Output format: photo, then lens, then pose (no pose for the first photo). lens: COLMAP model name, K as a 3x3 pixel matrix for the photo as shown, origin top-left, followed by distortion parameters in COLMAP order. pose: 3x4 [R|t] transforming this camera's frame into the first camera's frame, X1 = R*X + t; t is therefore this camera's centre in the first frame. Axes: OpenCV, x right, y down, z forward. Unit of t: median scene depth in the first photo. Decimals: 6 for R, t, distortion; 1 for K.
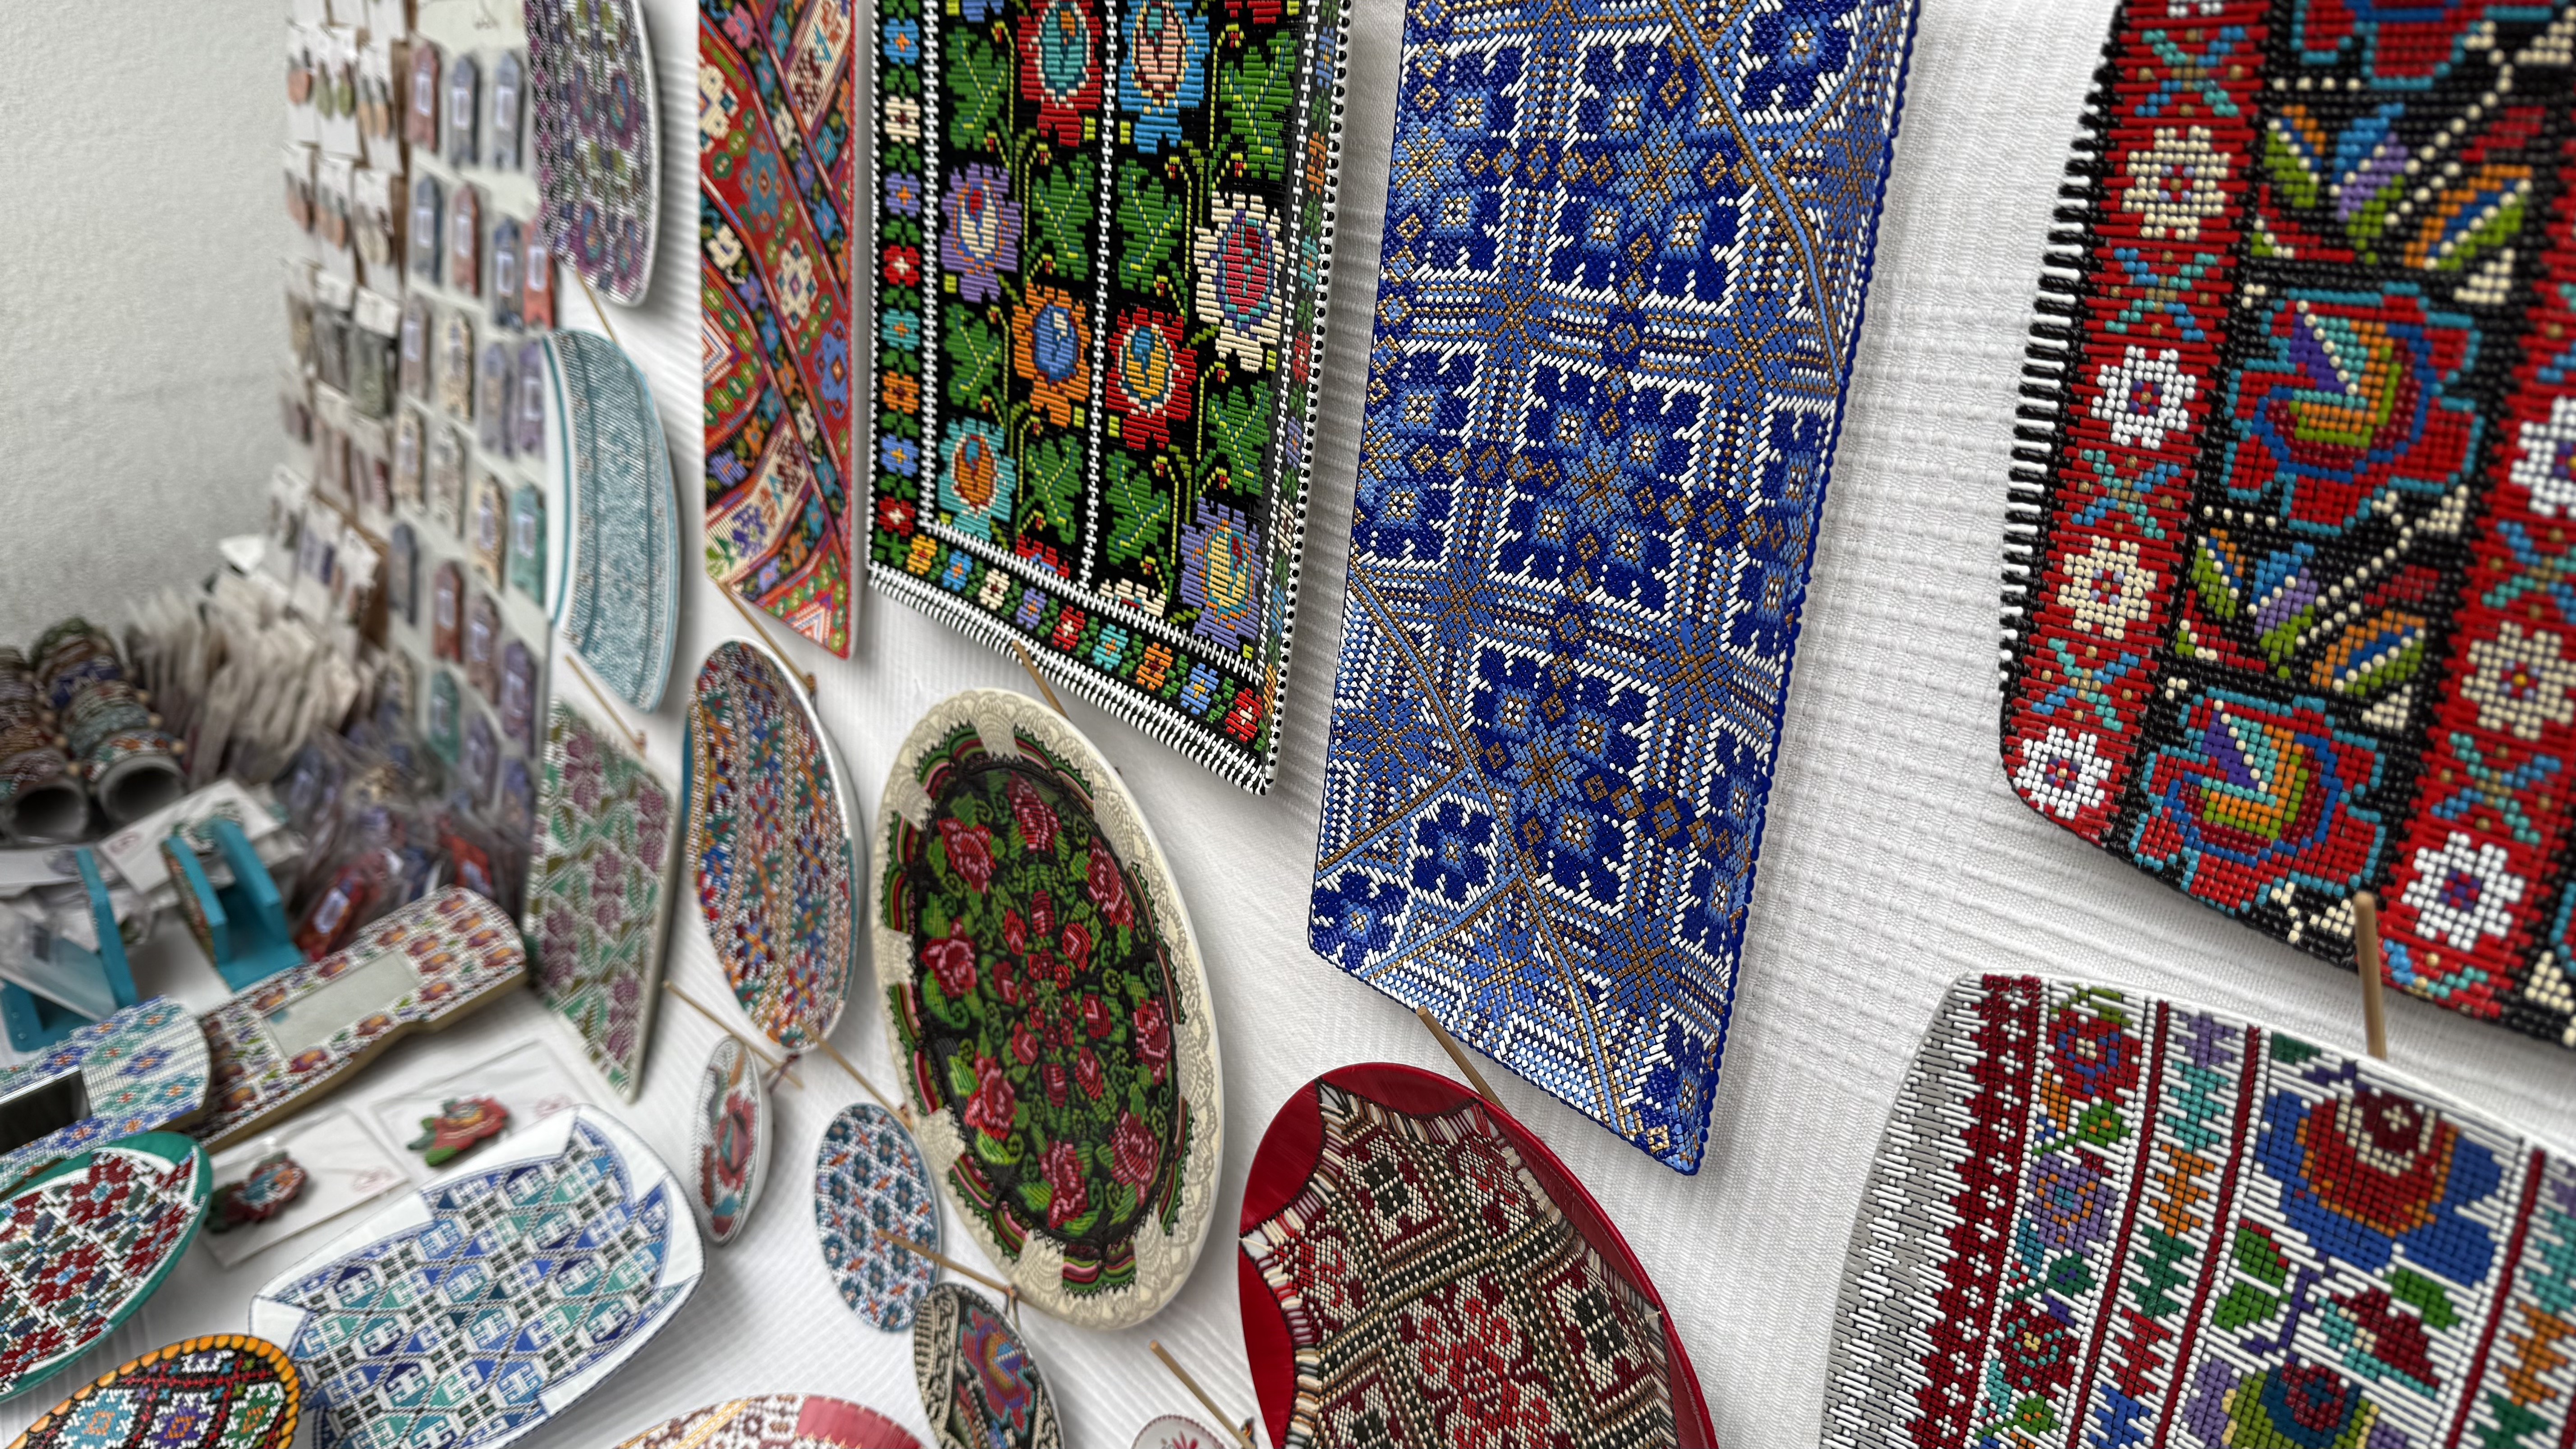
lens RADIAL K [[1886.2, 0, 1225.9], [0, 1886.2, 731.4], [0, 0, 1]] dist [0.151967, -0.281685]
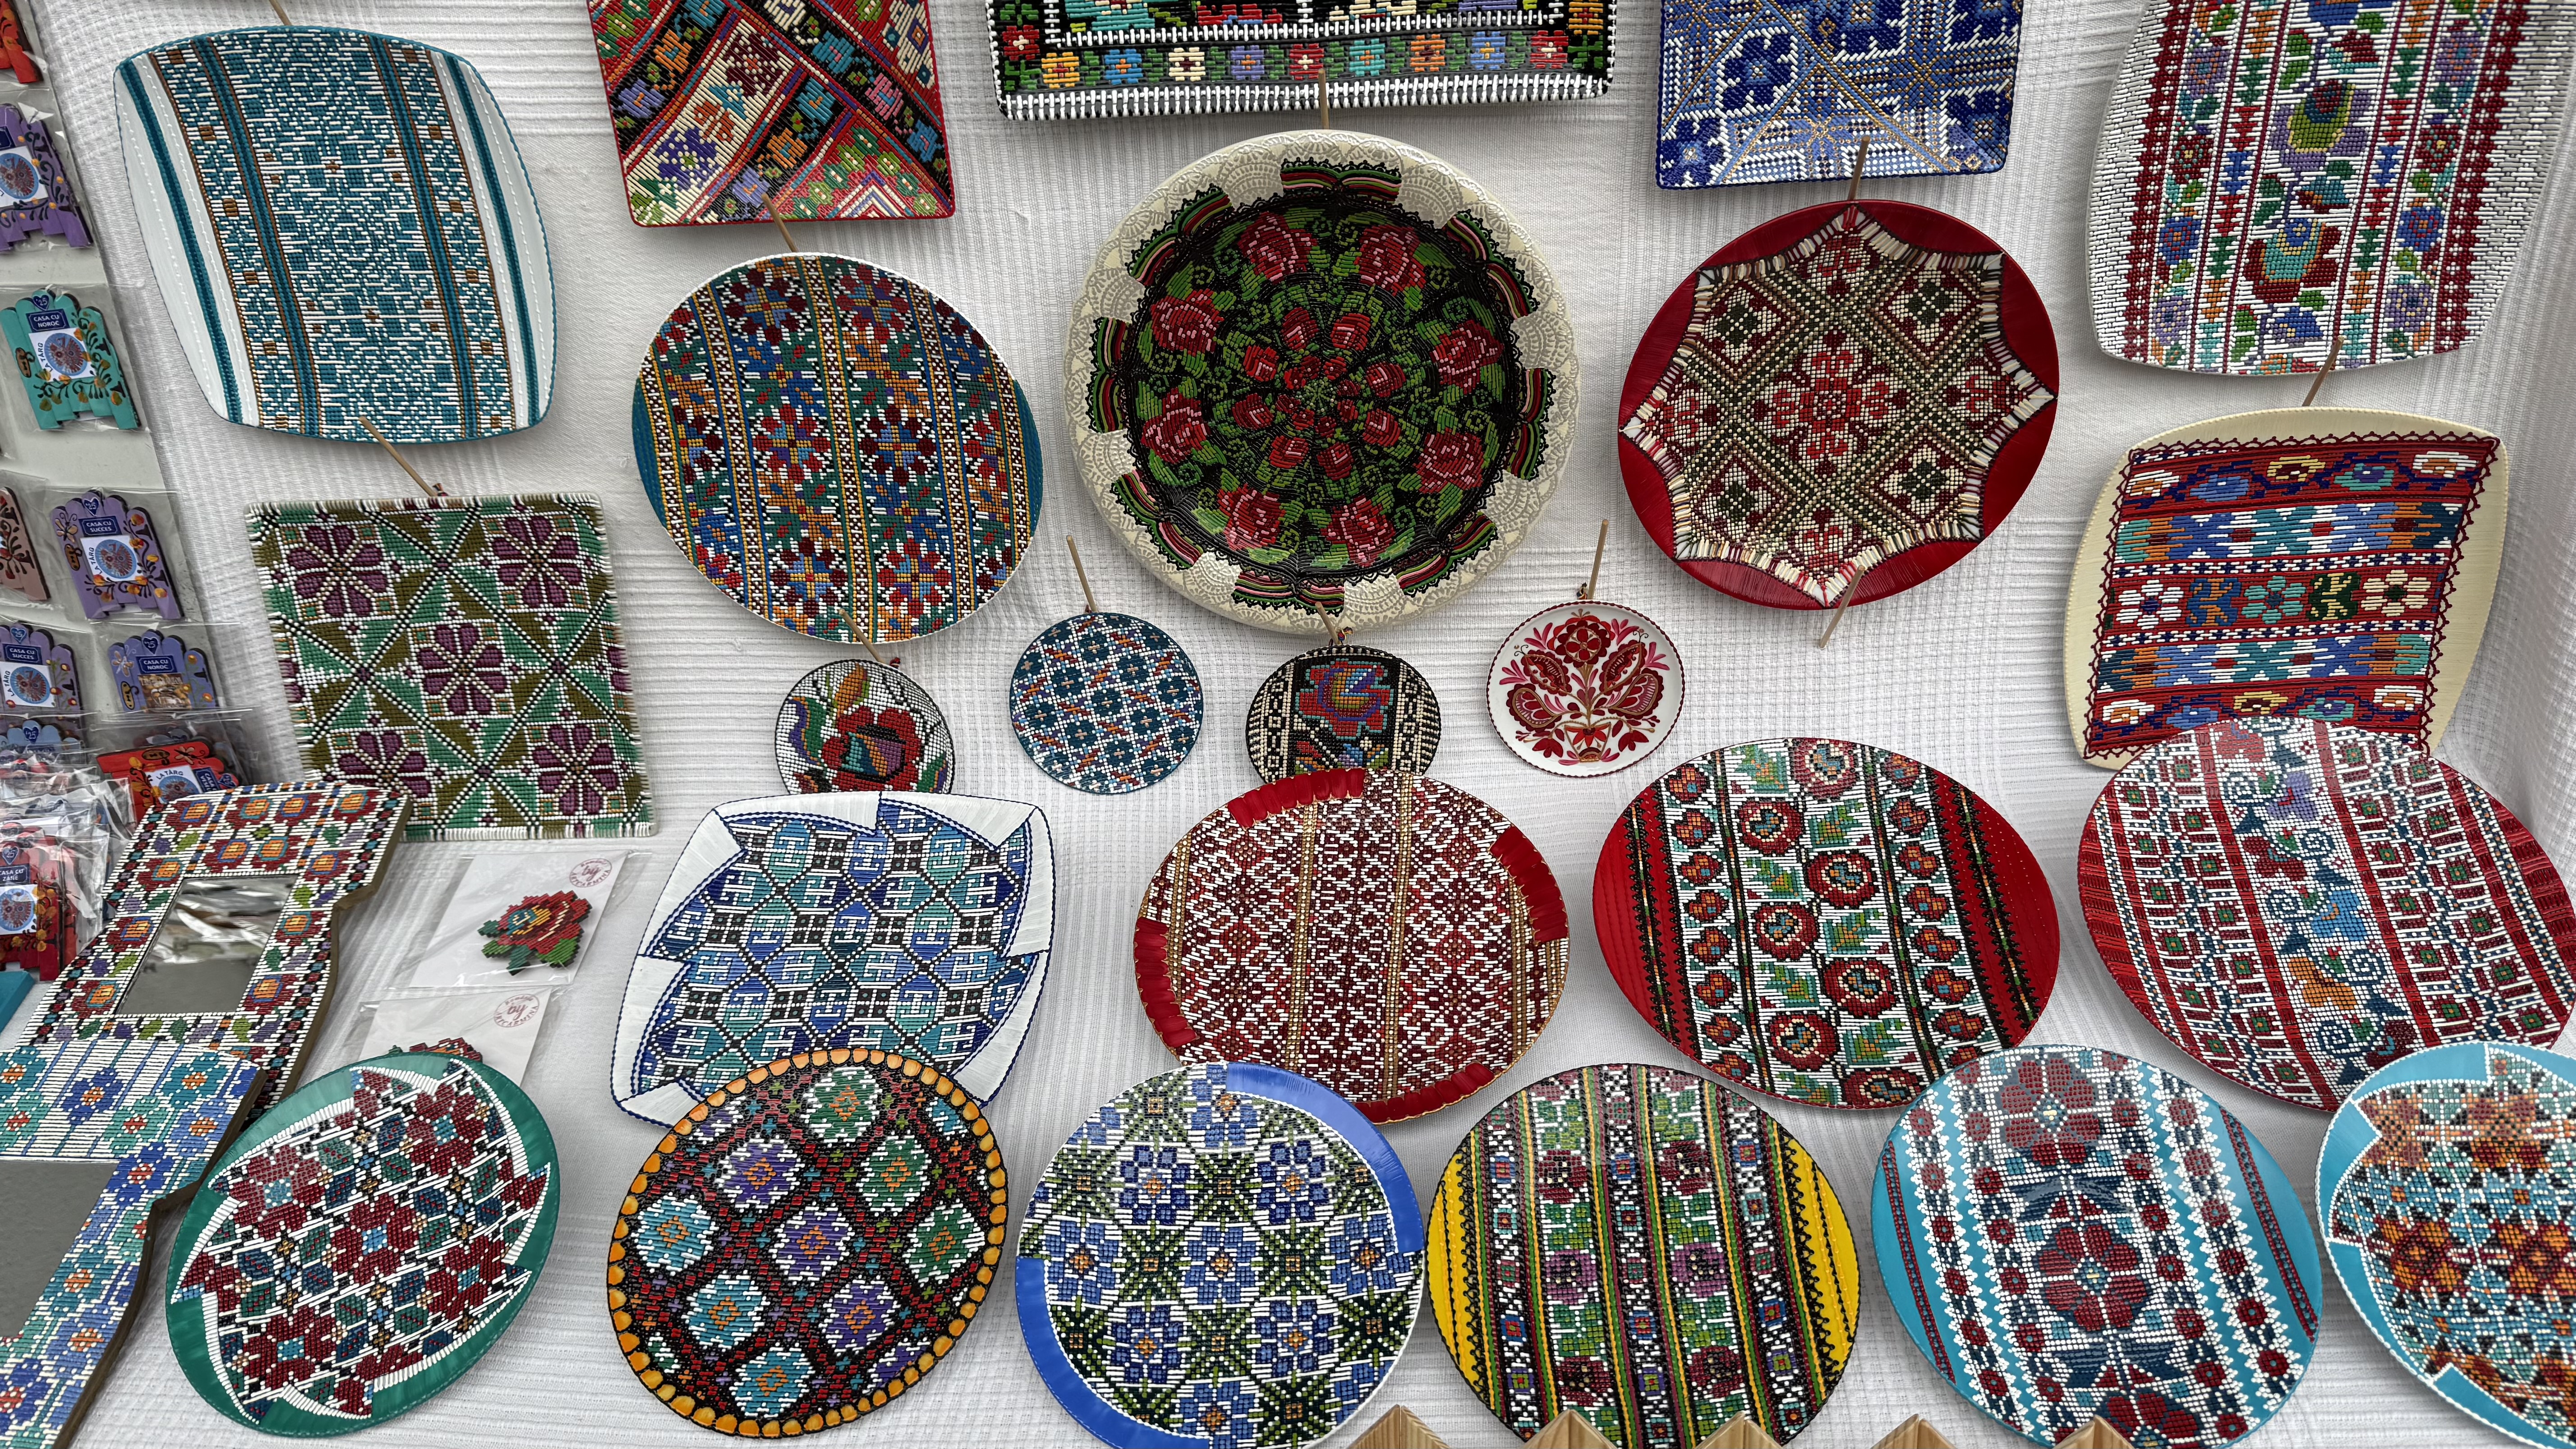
lens RADIAL K [[1792.8, 0, 1292.3], [0, 1792.8, 729.9], [0, 0, 1]] dist [0.161993, -0.309819]
pose [[0.632376, -0.458753, 0.624217, -1.081001], [0.343196, 0.888310, 0.305159, -0.035752], [-0.694490, 0.021254, 0.719188, 0.184892]]
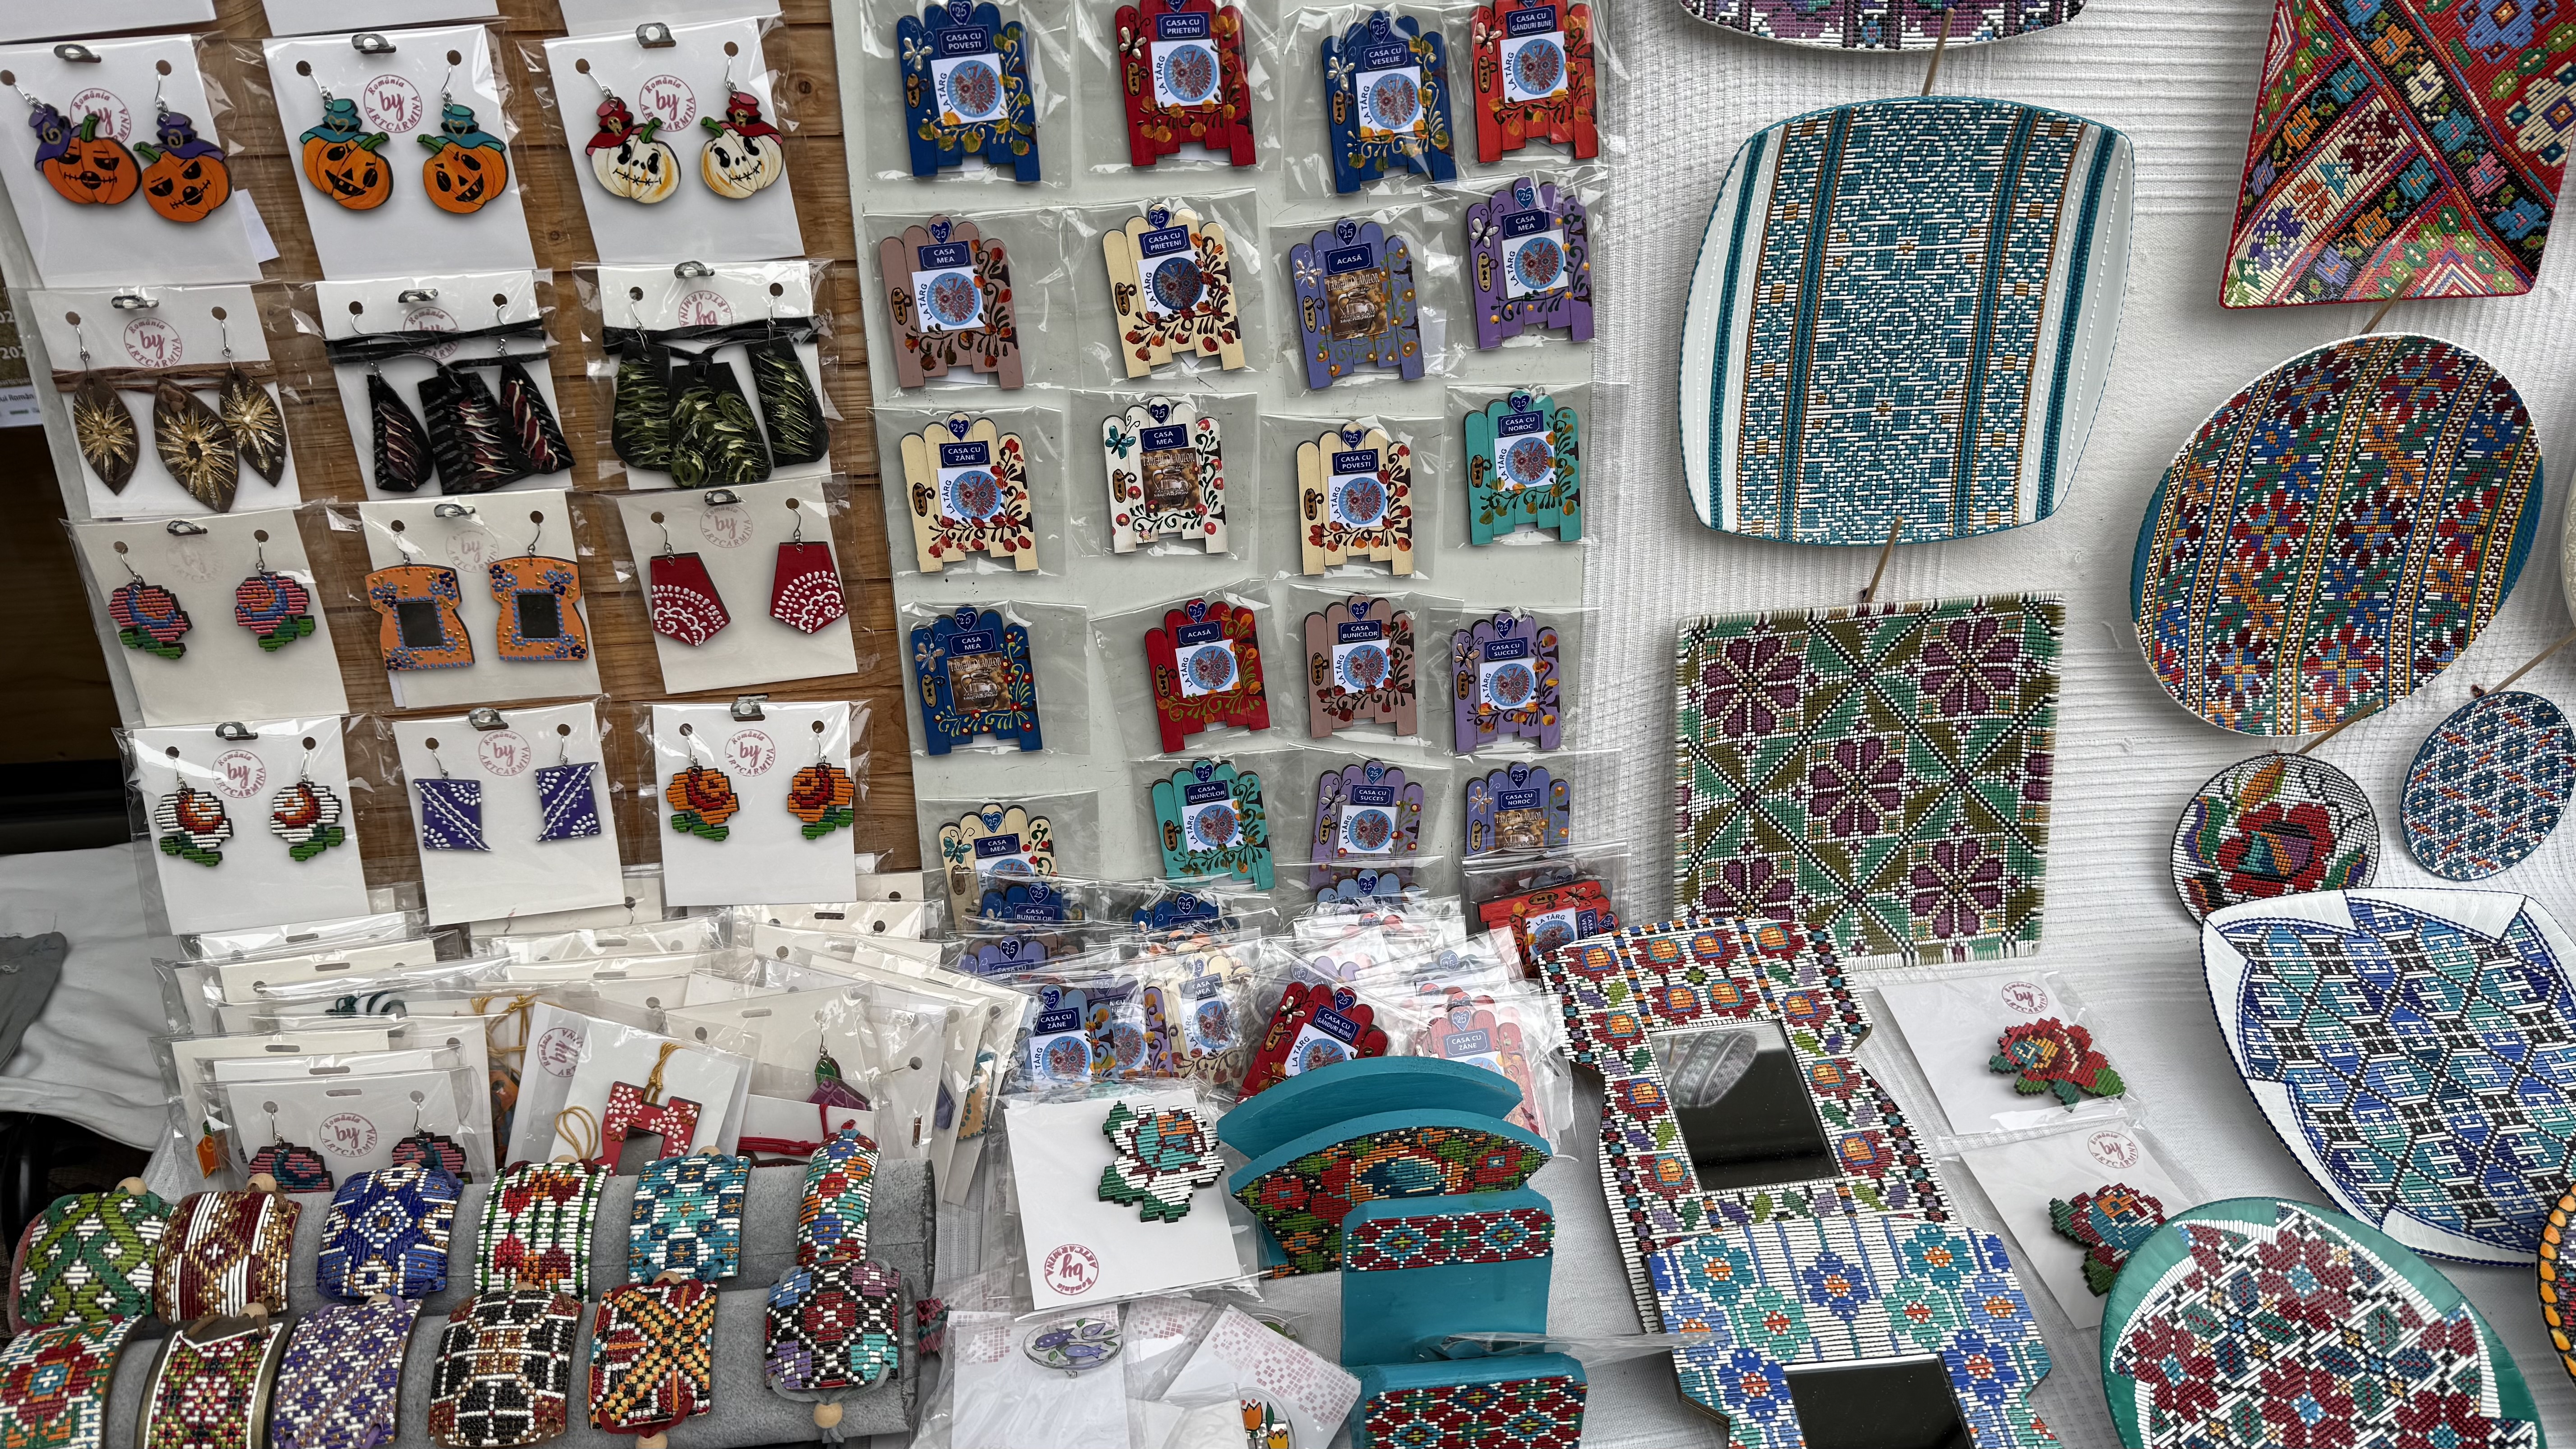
lens RADIAL K [[1788.3, 0, 1291.1], [0, 1788.3, 732.6], [0, 0, 1]] dist [0.001900, -0.032099]
pose [[0.508998, -0.450939, 0.733195, -1.745824], [0.345329, 0.887217, 0.305933, -0.454364], [-0.788460, 0.097474, 0.607314, 1.237141]]
